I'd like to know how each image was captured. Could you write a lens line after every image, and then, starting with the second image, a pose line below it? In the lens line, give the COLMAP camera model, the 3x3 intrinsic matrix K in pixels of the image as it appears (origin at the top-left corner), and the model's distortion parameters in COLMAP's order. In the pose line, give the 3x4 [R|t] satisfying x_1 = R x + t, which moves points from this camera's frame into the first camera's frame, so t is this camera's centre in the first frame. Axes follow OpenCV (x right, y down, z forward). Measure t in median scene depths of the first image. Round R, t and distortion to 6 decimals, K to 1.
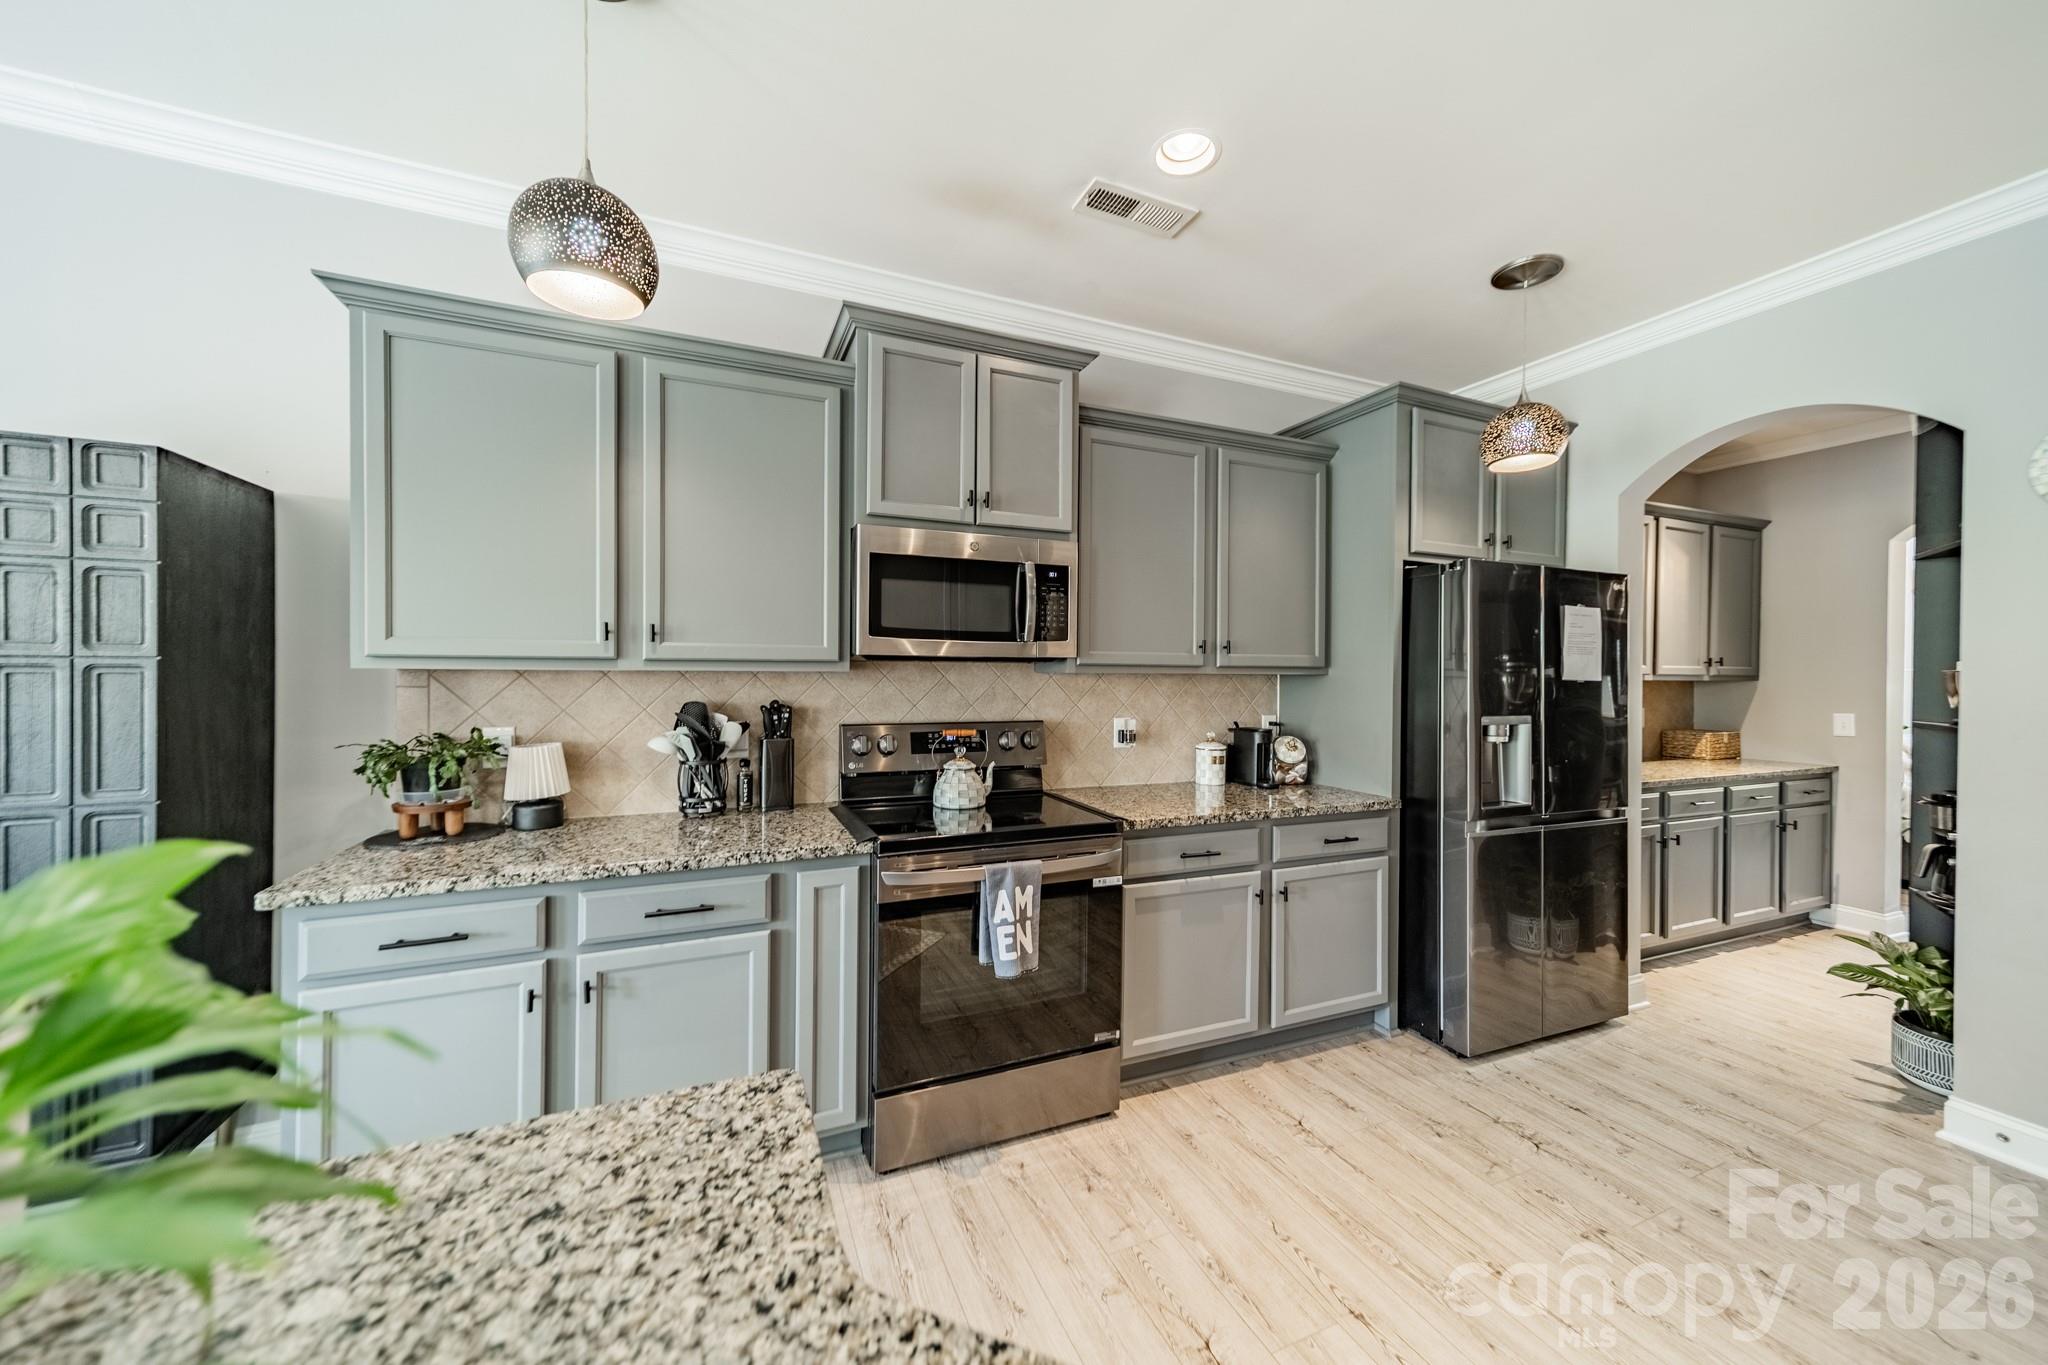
lens RADIAL K [[726.1, 0, 1029.0], [0, 726.1, 680.0], [0, 0, 1]] dist [0.003546, -0.000074]
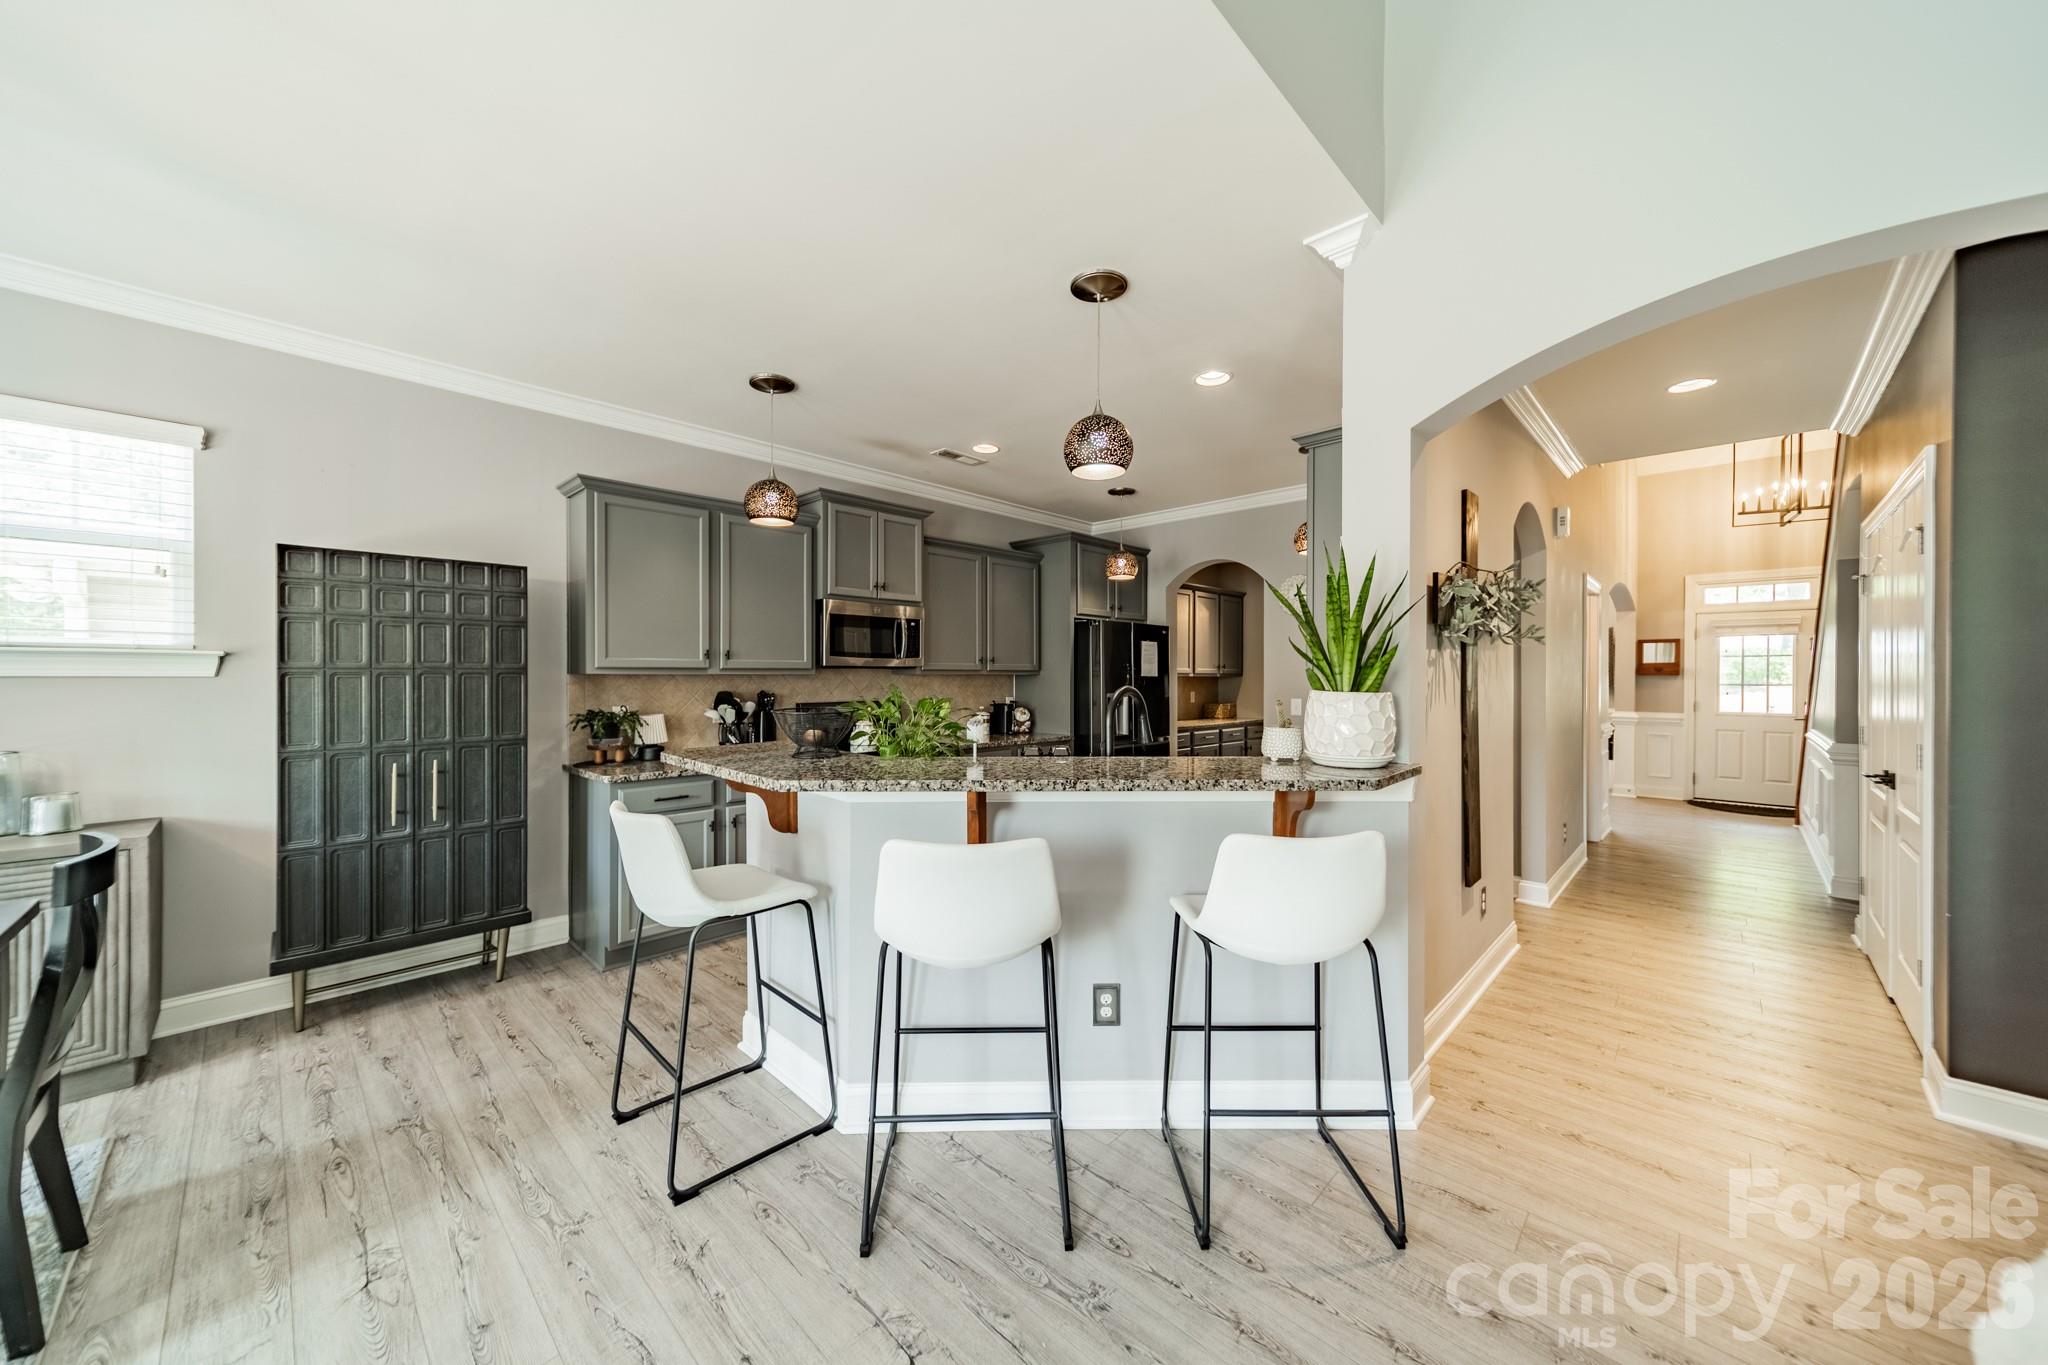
lens RADIAL K [[726.1, 0, 1029.0], [0, 726.1, 680.0], [0, 0, 1]] dist [0.003546, -0.000074]
pose [[0.920871, -0.009456, 0.389753, -0.410736], [0.010671, 0.999943, -0.000952, 0.009904], [-0.389722, 0.005036, 0.920919, -0.852892]]
